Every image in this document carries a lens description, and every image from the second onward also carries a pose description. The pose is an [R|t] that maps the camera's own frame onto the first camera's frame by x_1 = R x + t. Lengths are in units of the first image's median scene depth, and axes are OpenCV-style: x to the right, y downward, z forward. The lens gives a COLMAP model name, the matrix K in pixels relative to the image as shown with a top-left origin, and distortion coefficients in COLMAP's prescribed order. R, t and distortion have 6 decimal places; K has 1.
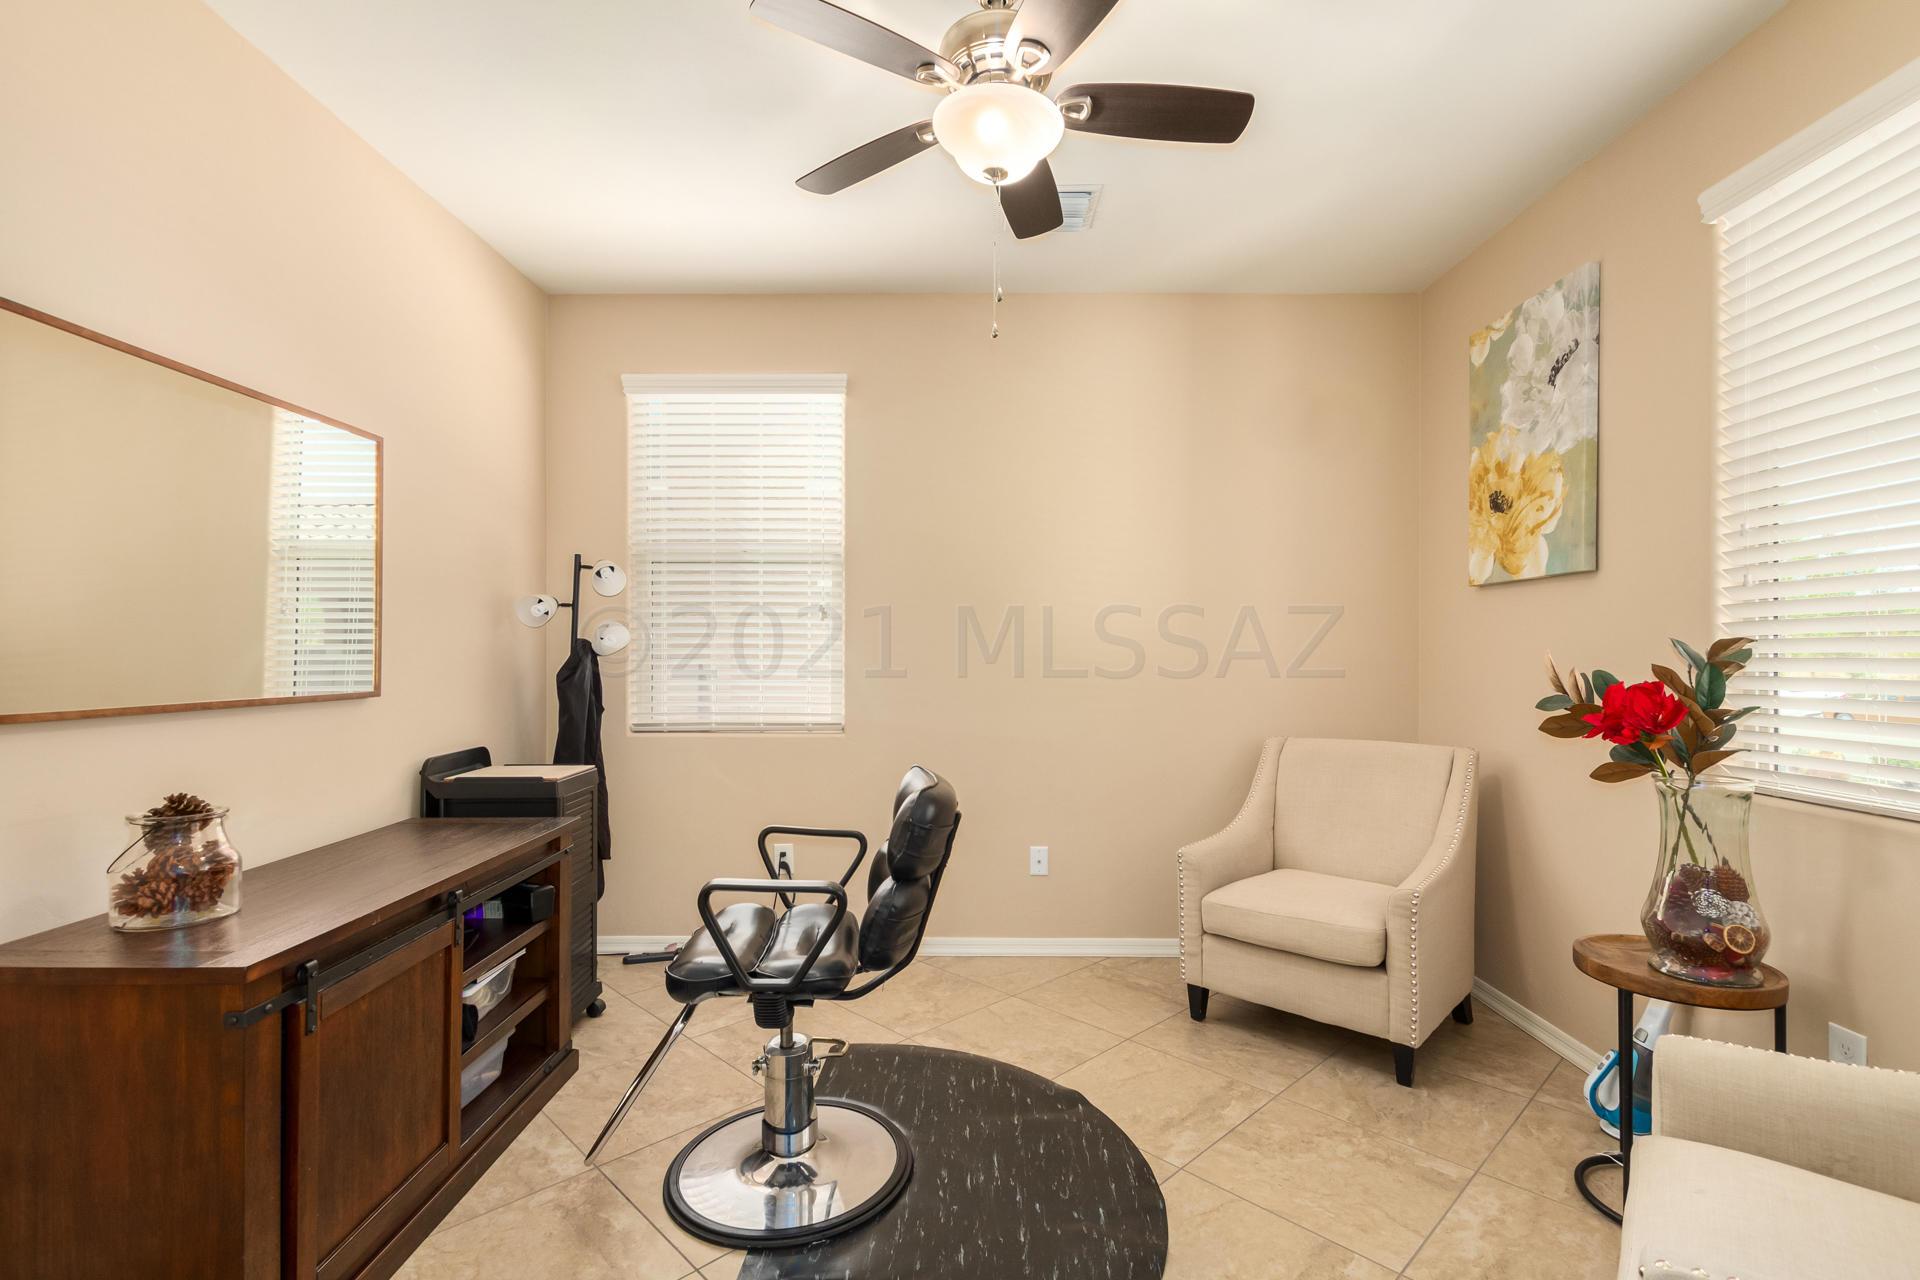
lens RADIAL K [[884.2, 0, 975.2], [0, 884.2, 644.9], [0, 0, 1]] dist [0.003429, -0.001998]
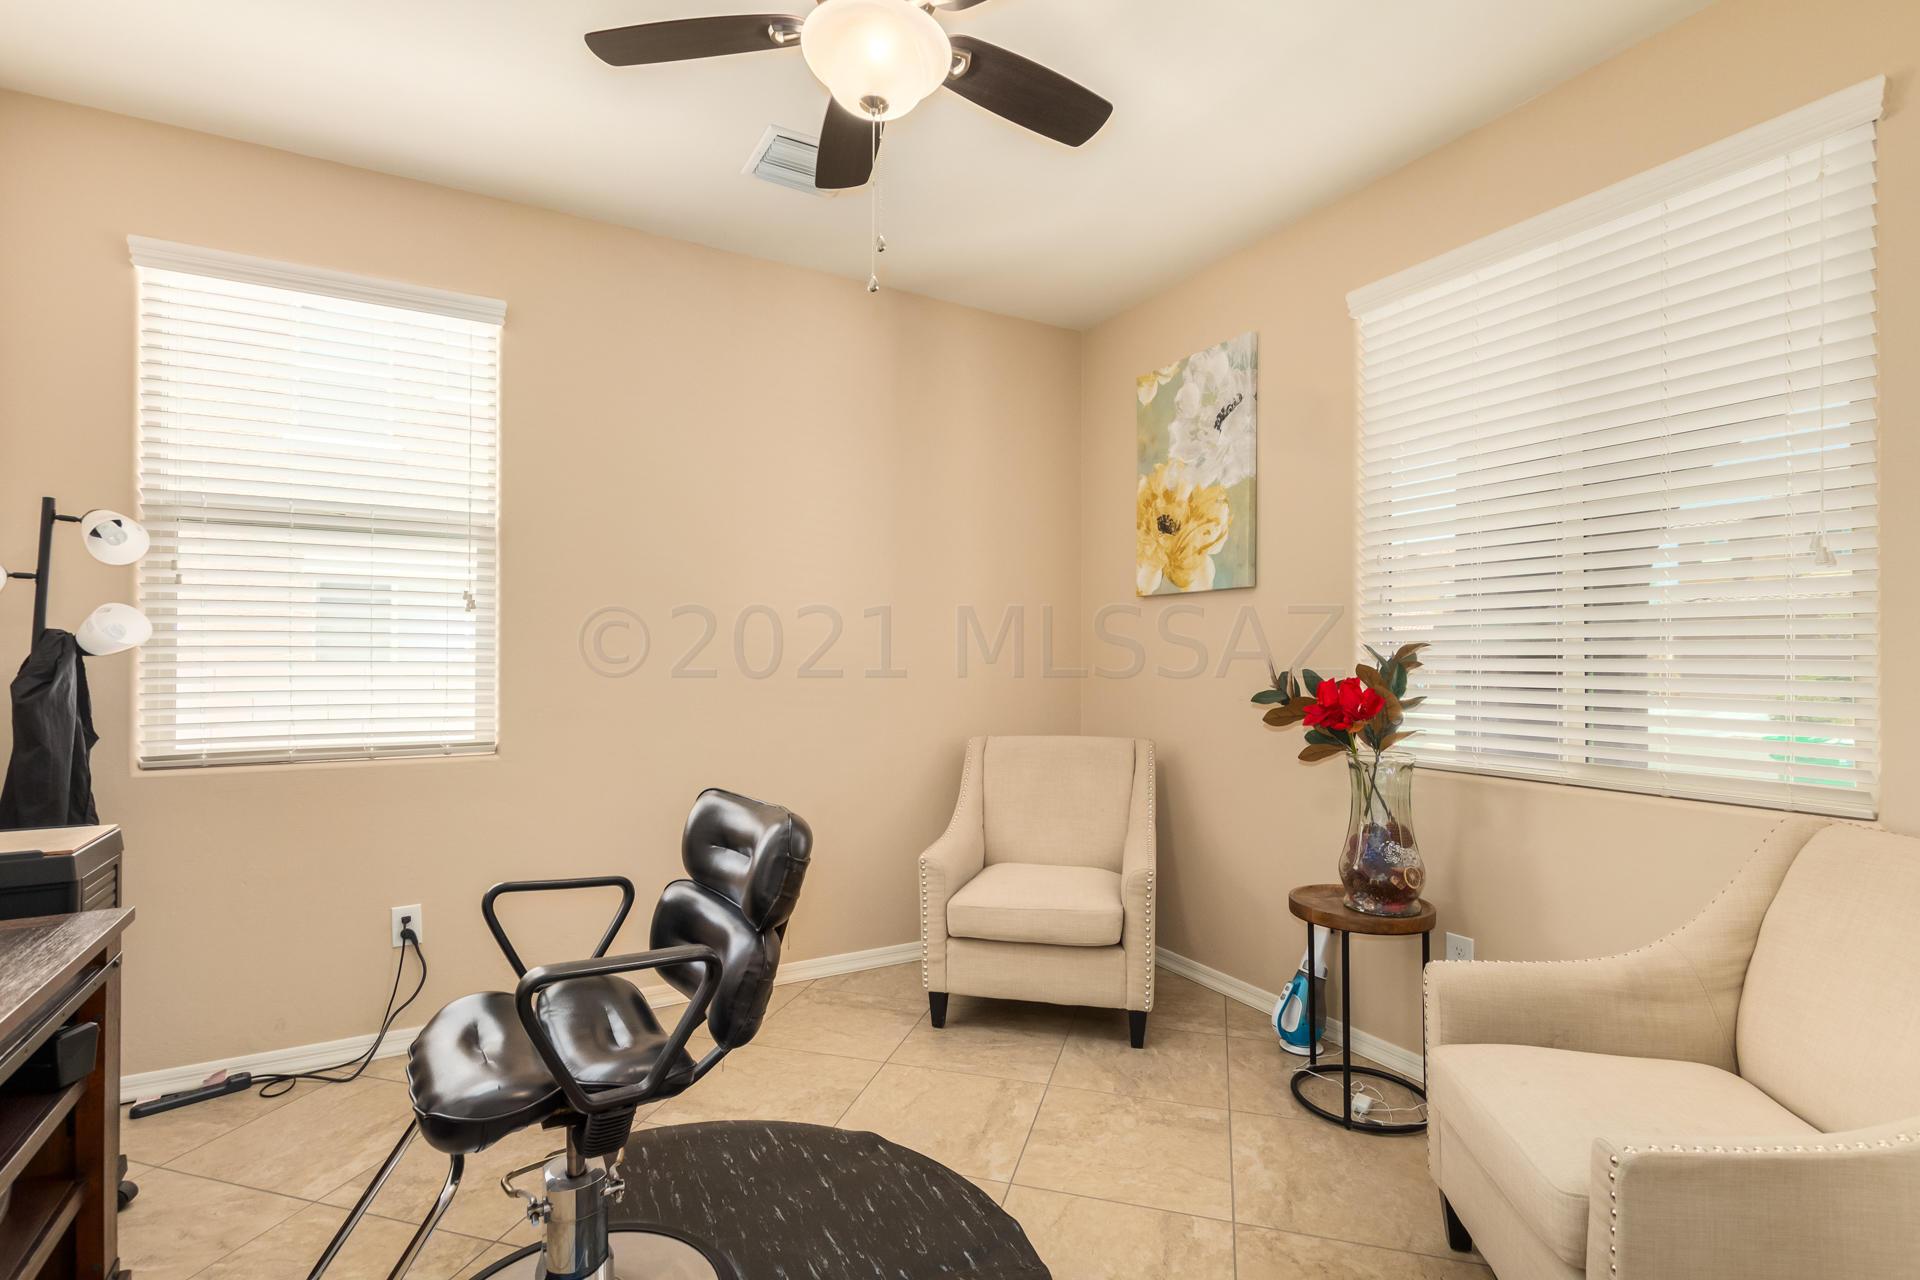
lens RADIAL K [[884.2, 0, 958.0], [0, 884.2, 645.6], [0, 0, 1]] dist [0.003429, -0.001998]
pose [[0.869890, 0.008255, 0.493177, -0.254593], [-0.007134, 0.999966, -0.004154, 0.004031], [-0.493195, 0.000095, 0.869919, 0.153425]]
